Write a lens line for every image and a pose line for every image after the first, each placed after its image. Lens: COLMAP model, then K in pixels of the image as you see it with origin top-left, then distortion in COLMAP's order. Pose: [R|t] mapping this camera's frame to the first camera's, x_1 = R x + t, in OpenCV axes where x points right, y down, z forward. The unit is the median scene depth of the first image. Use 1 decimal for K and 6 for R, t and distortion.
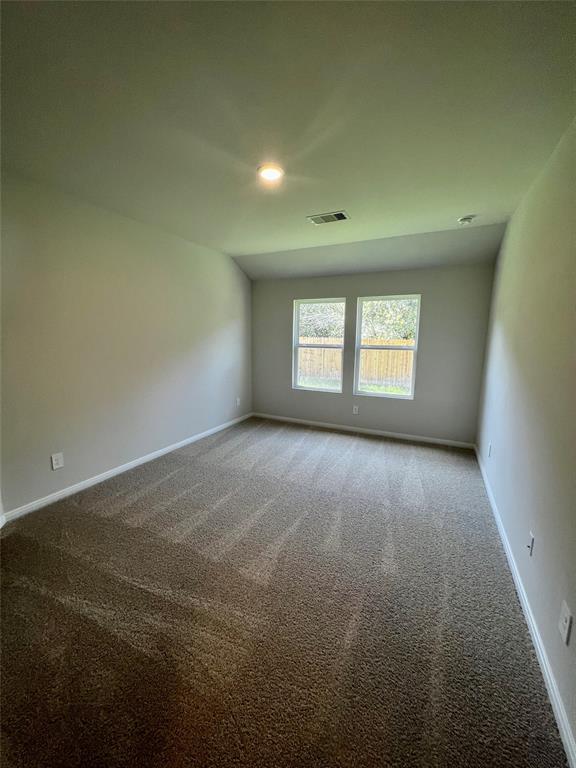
lens RADIAL K [[308.1, 0, 290.2], [0, 308.1, 377.6], [0, 0, 1]] dist [-0.001103, 0.000021]
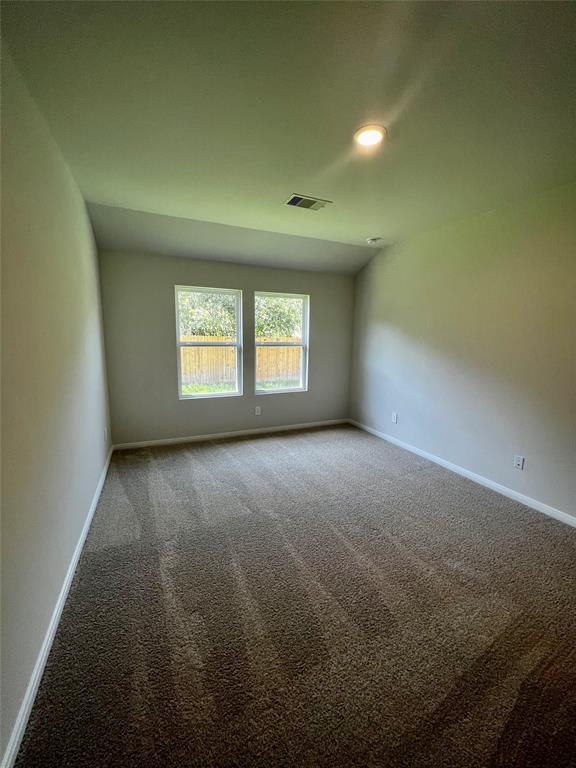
lens RADIAL K [[305.8, 0, 285.9], [0, 305.8, 383.3], [0, 0, 1]] dist [-0.000790, 0.000252]
pose [[0.643910, -0.123179, 0.755121, -0.527767], [0.096009, 0.992162, 0.079977, -0.057105], [-0.759054, 0.021000, 0.650689, 0.383142]]
